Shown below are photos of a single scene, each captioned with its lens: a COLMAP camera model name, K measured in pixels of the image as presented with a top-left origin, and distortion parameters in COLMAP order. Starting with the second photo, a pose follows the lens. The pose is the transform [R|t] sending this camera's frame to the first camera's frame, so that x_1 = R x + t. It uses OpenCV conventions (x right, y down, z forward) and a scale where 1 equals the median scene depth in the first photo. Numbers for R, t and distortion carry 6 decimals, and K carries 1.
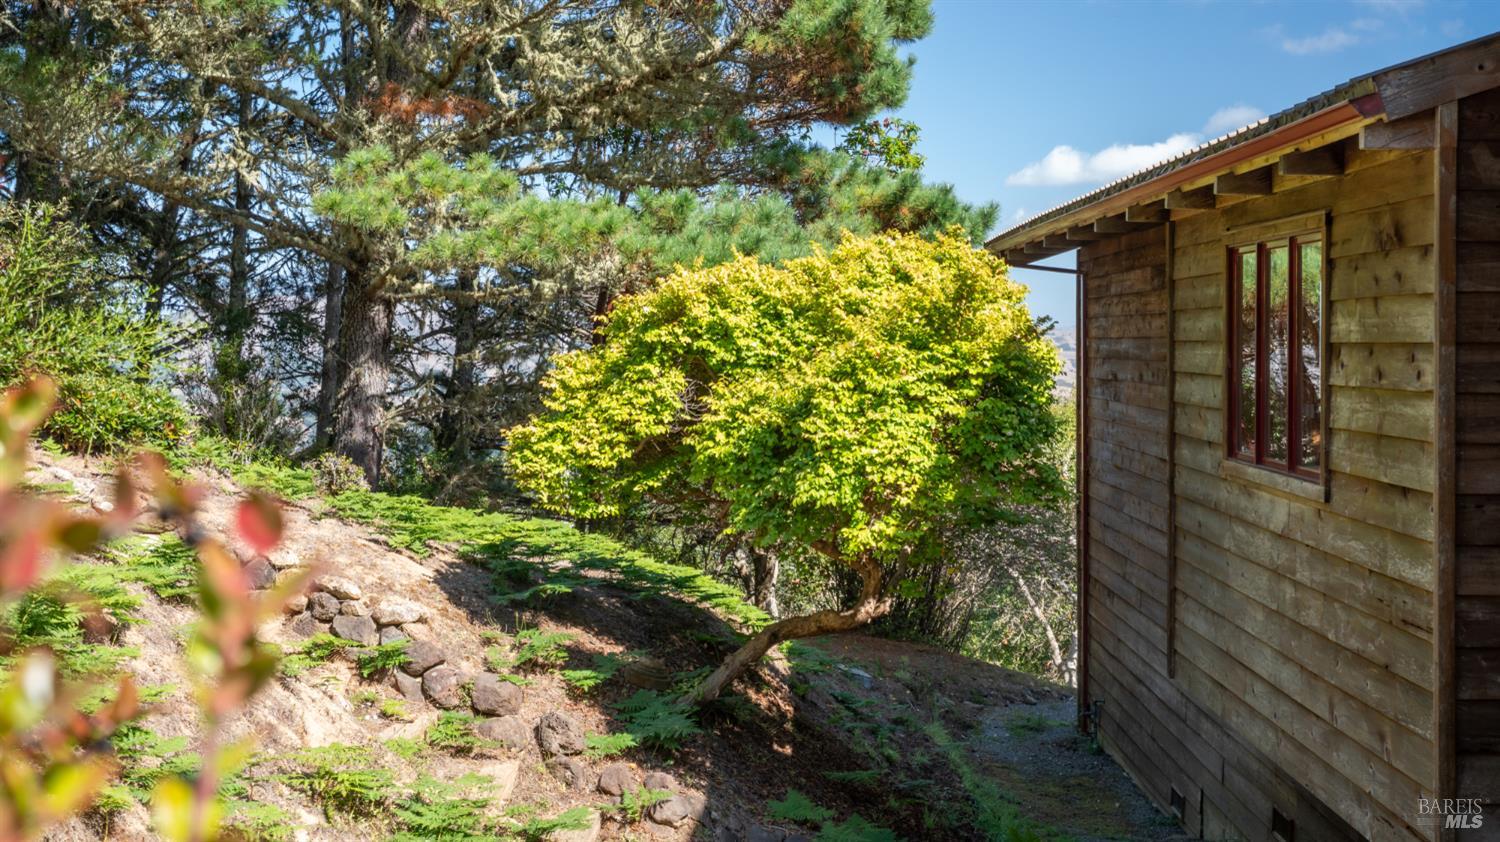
lens RADIAL K [[1911.6, 0, 750.9], [0, 1911.6, 417.8], [0, 0, 1]] dist [-0.099535, 0.000000]
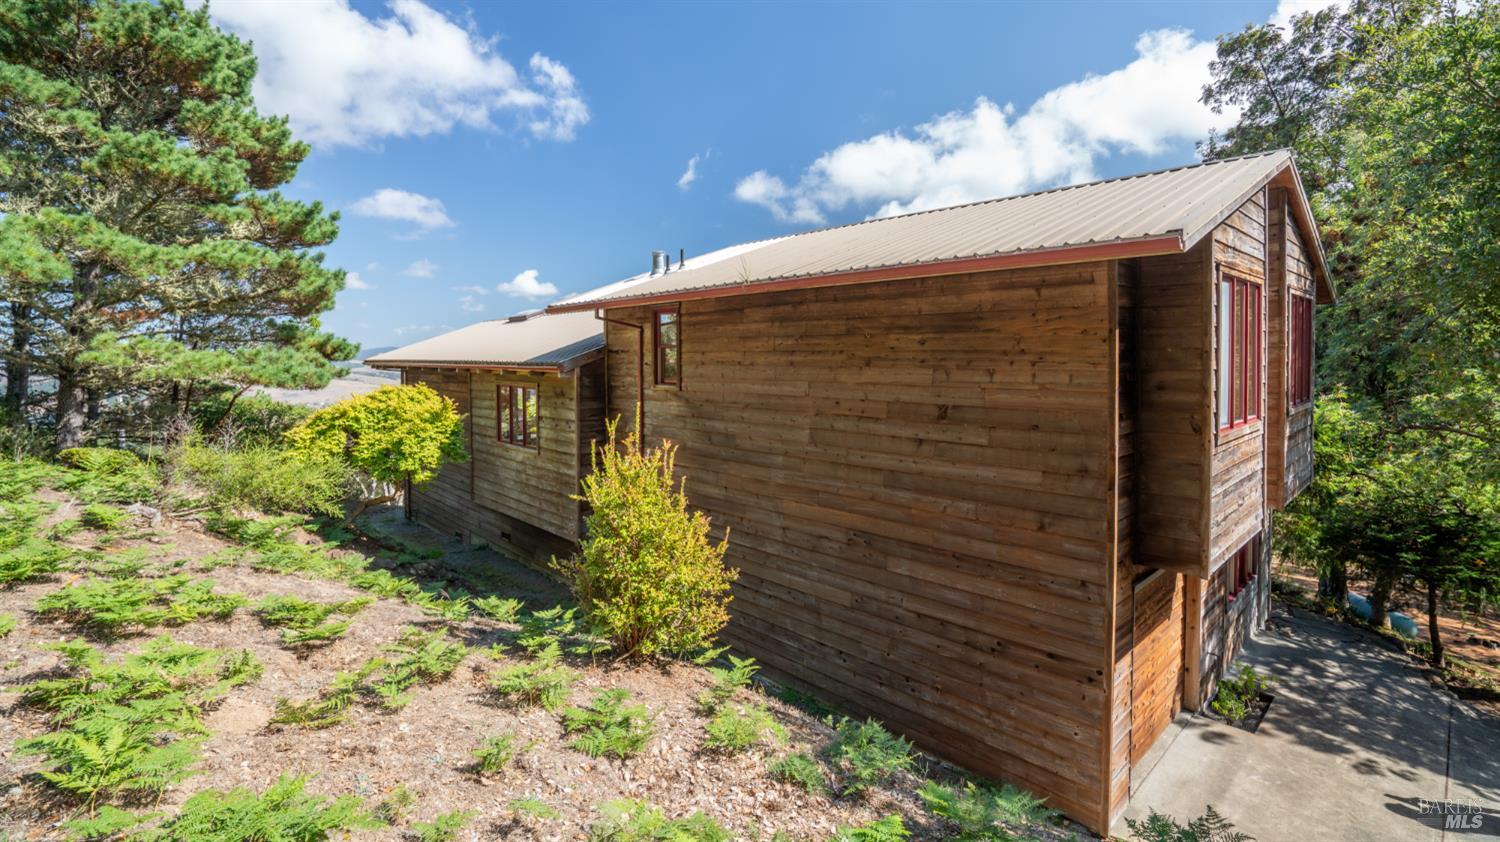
lens RADIAL K [[672.9, 0, 751.2], [0, 672.9, 416.6], [0, 0, 1]] dist [-0.011191, 0.001539]
pose [[0.725974, -0.058429, 0.685235, -0.347503], [0.027244, 0.998046, 0.056239, -0.105864], [-0.687182, -0.022160, 0.726147, -0.353441]]
